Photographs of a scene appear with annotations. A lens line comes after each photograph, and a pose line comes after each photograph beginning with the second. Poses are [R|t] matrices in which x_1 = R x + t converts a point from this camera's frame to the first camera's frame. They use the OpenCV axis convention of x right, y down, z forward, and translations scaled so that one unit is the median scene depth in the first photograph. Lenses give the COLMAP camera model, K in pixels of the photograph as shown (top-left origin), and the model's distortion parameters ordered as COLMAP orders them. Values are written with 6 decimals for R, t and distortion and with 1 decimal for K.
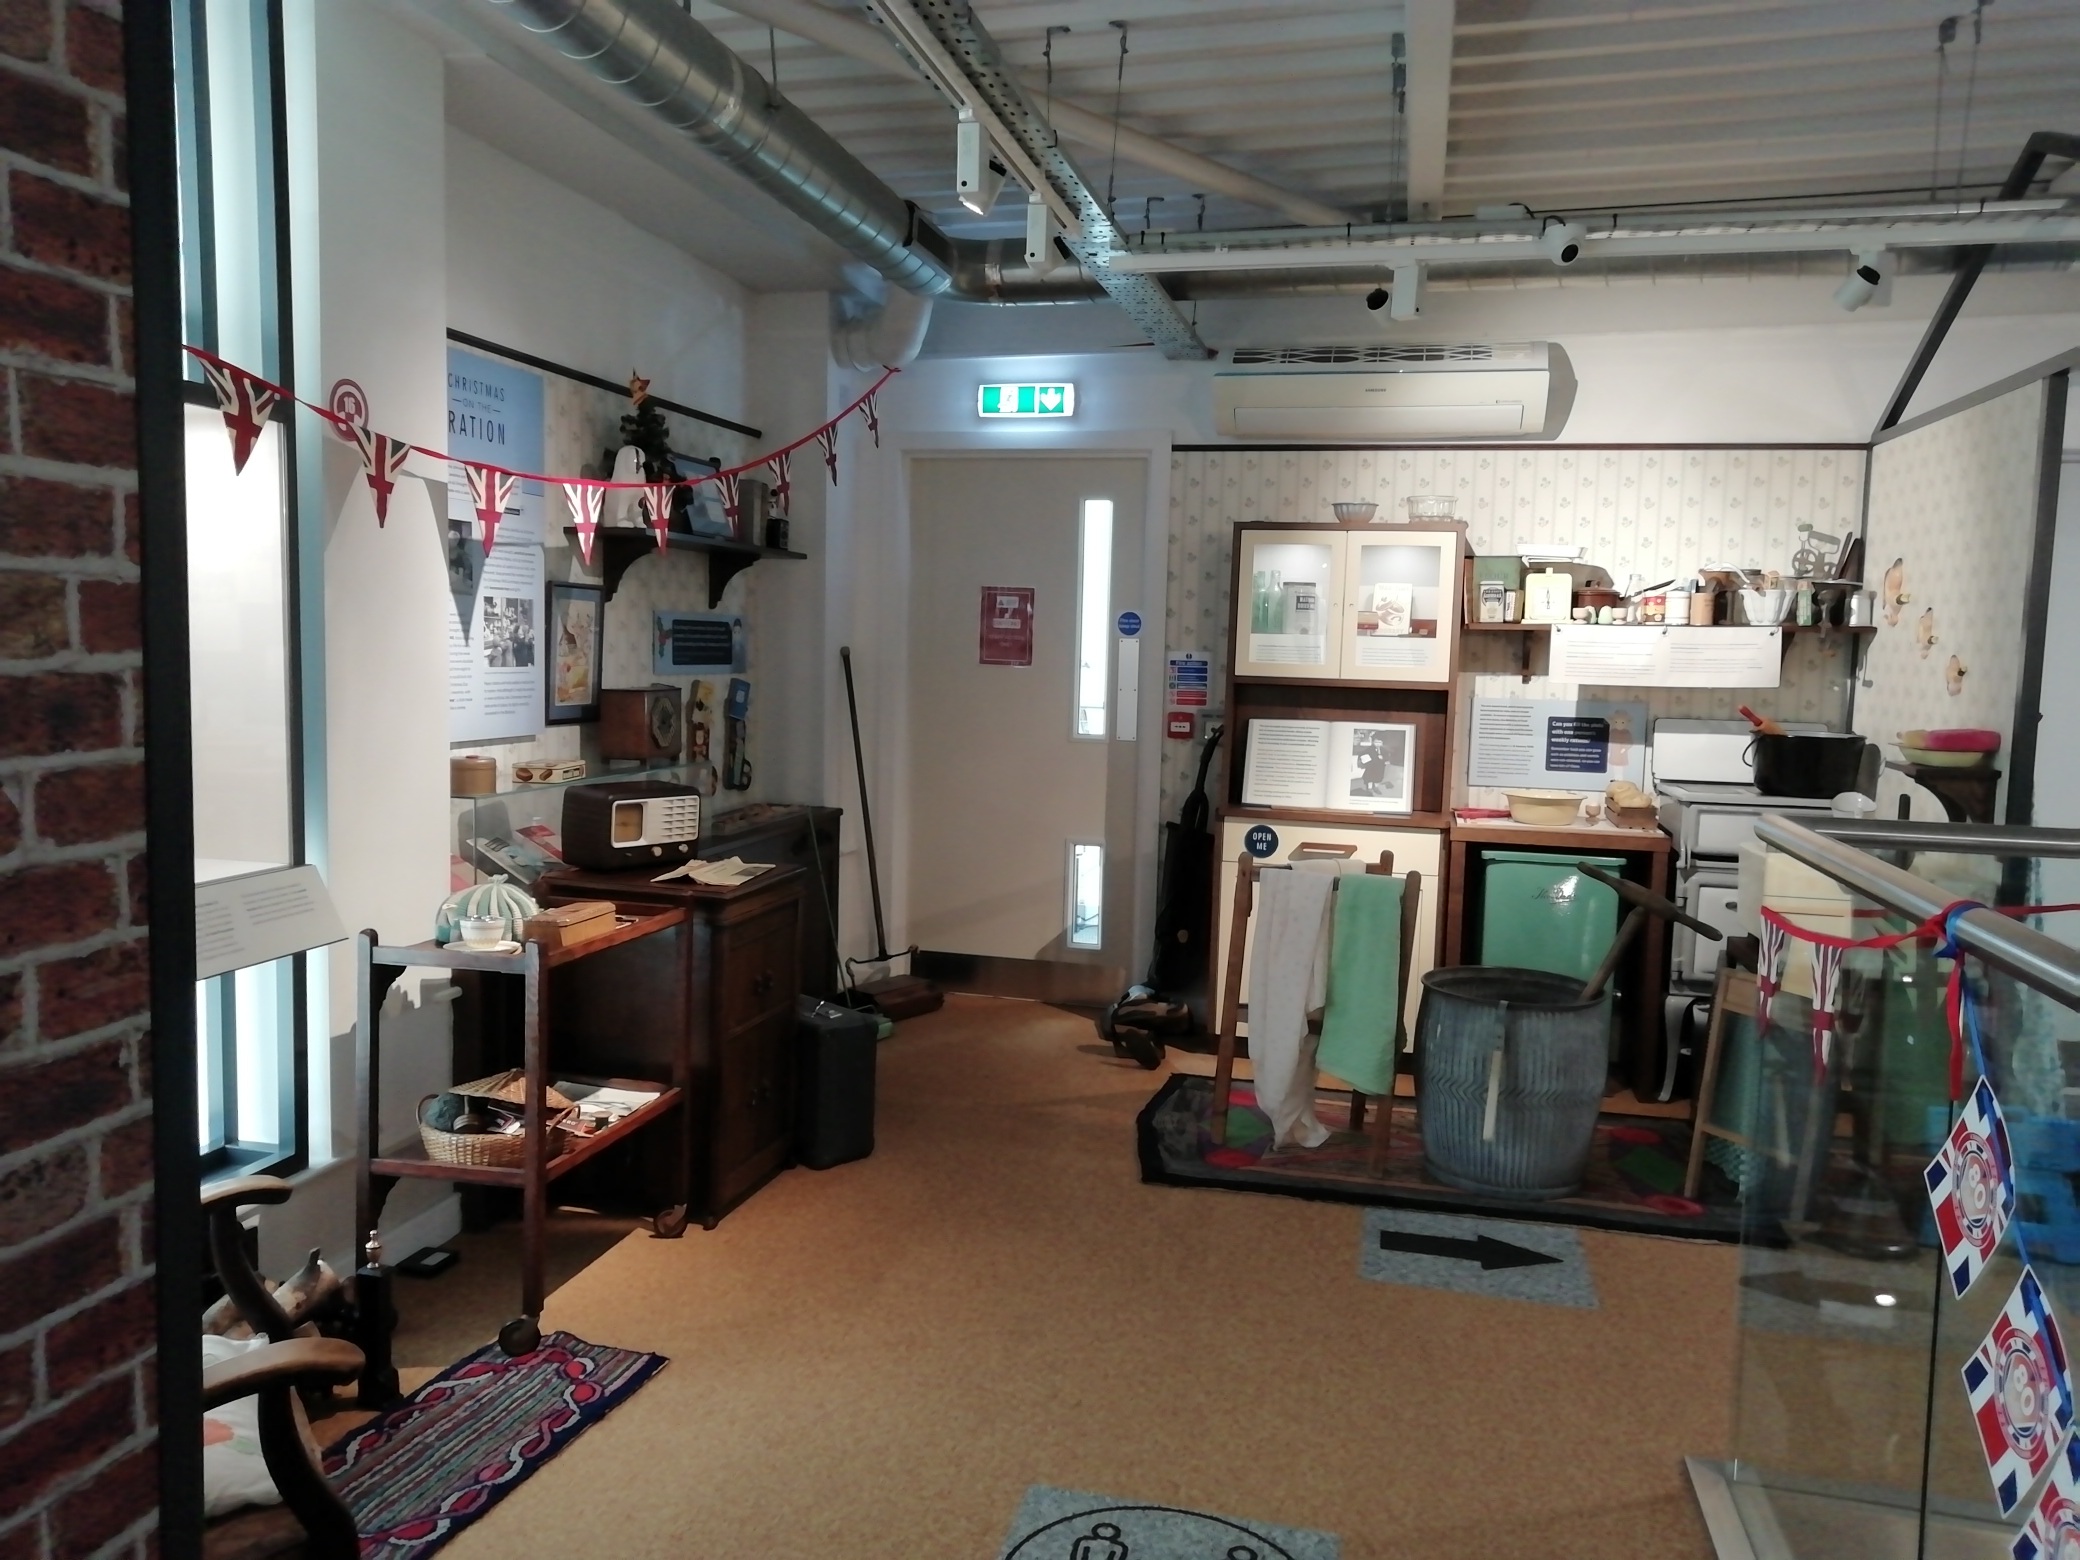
lens RADIAL K [[1522.5, 0, 1040.6], [0, 1522.5, 781.9], [0, 0, 1]] dist [0.034726, -0.001661]
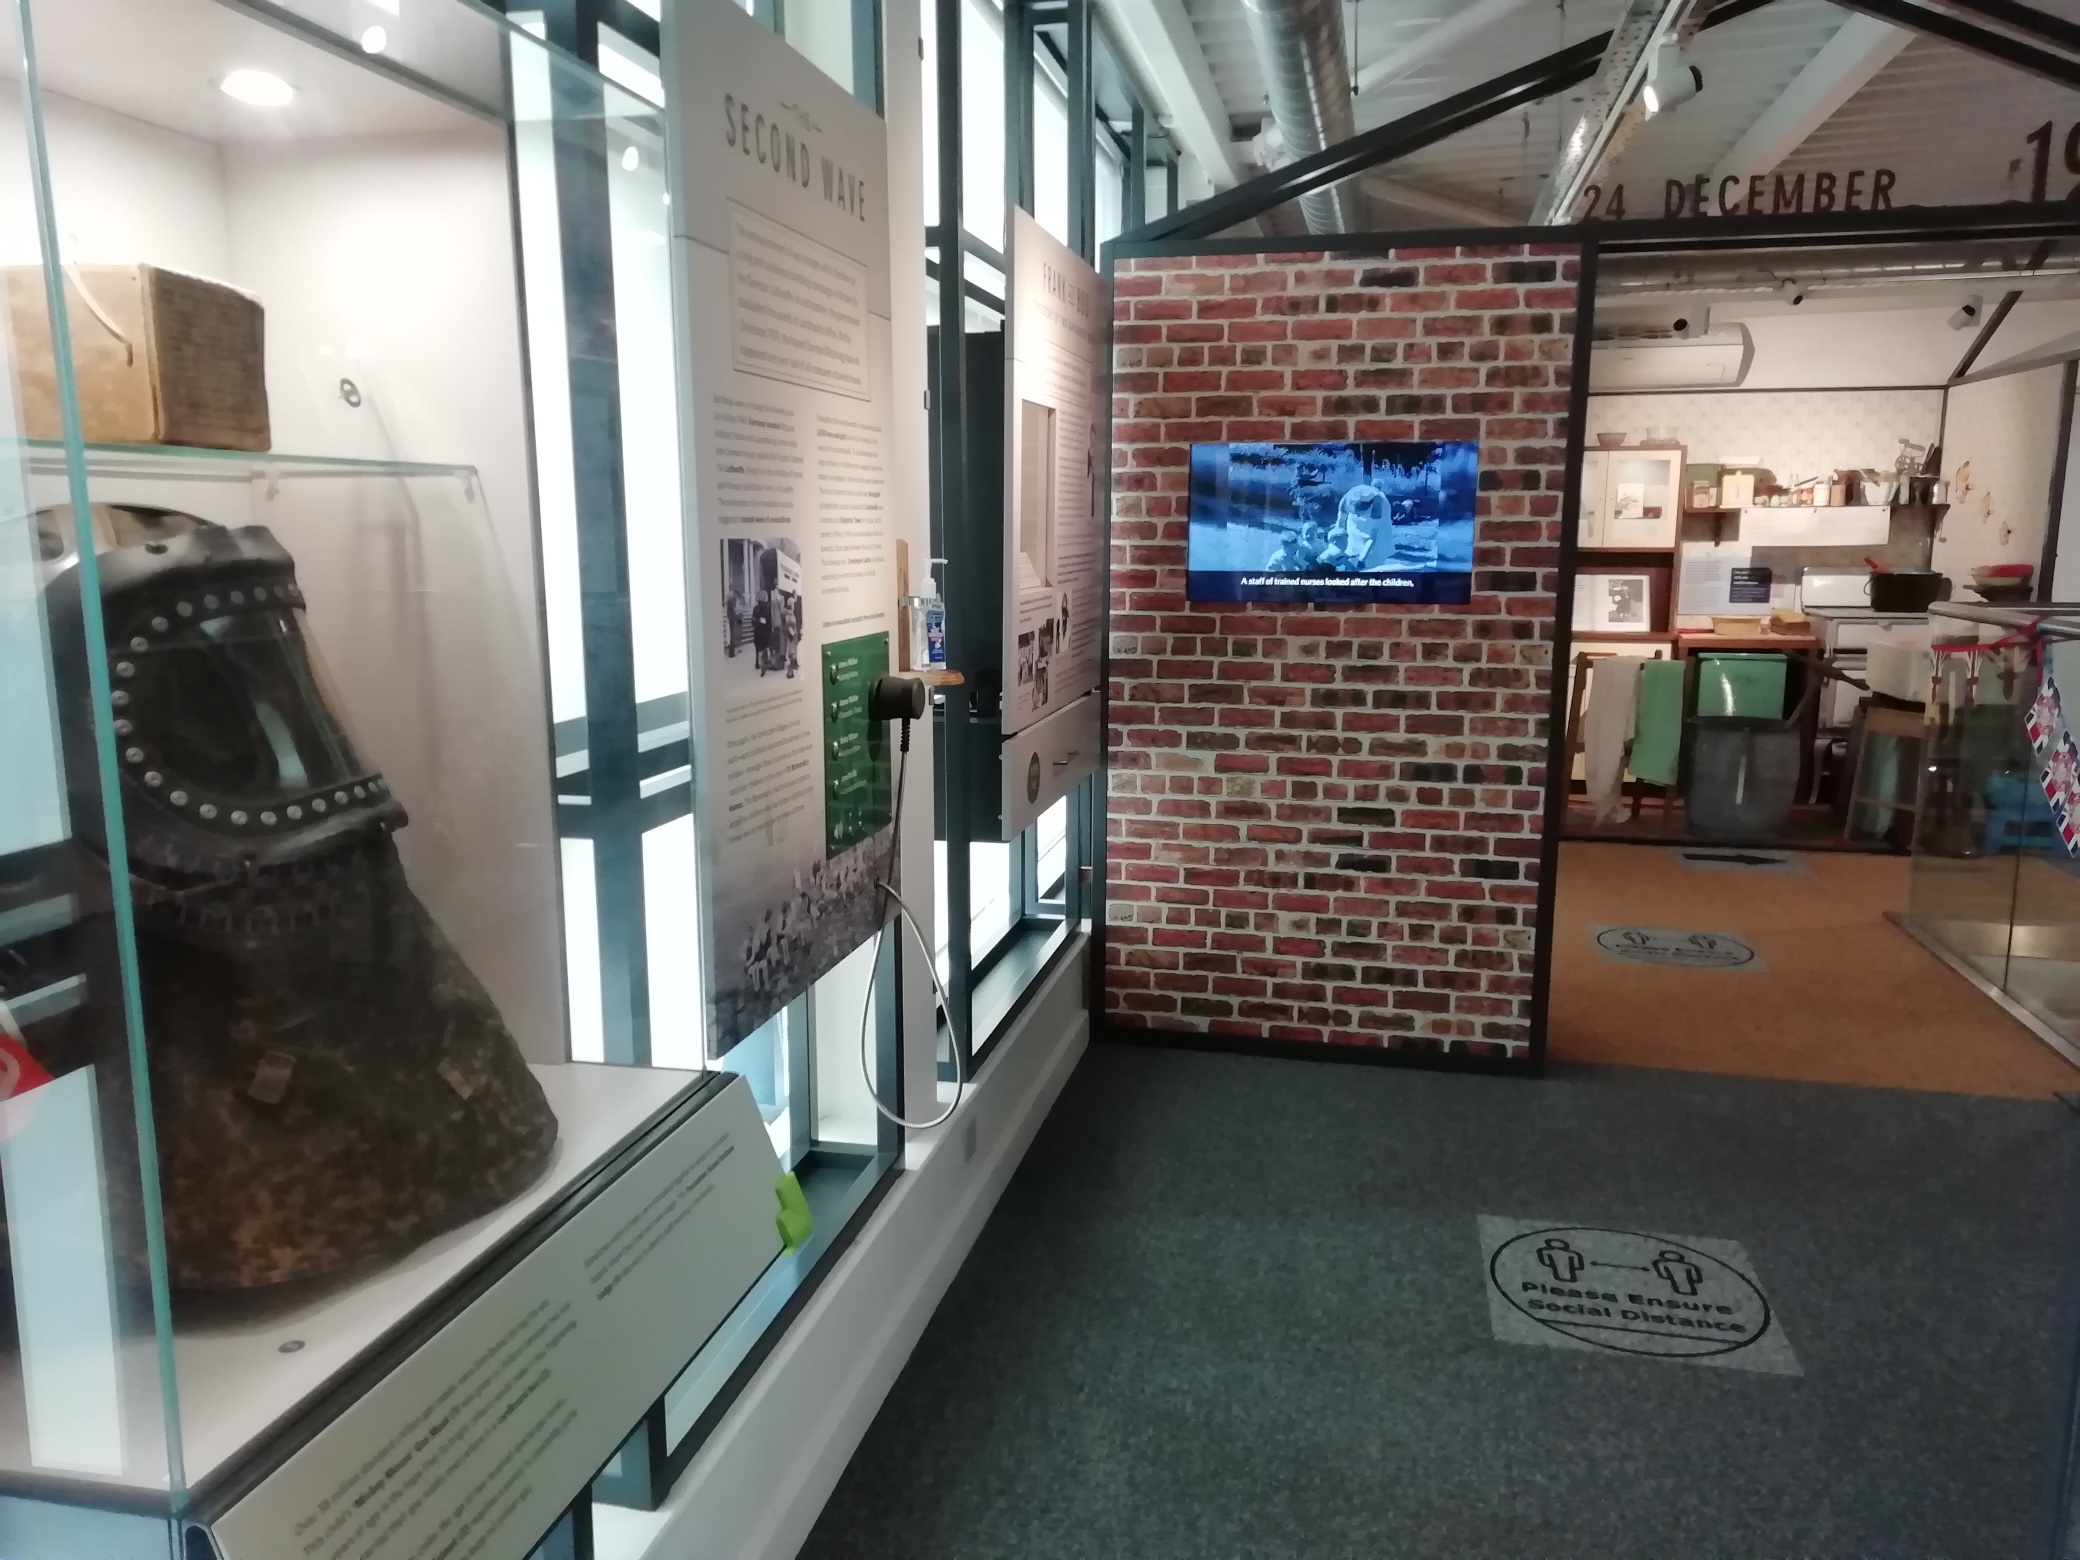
lens RADIAL K [[1522.5, 0, 1035.7], [0, 1522.5, 778.1], [0, 0, 1]] dist [0.034726, -0.001661]
pose [[0.999536, -0.028770, 0.010043, -0.416406], [0.027950, 0.996870, 0.073956, 0.037033], [-0.012139, -0.073641, 0.997211, -0.588296]]
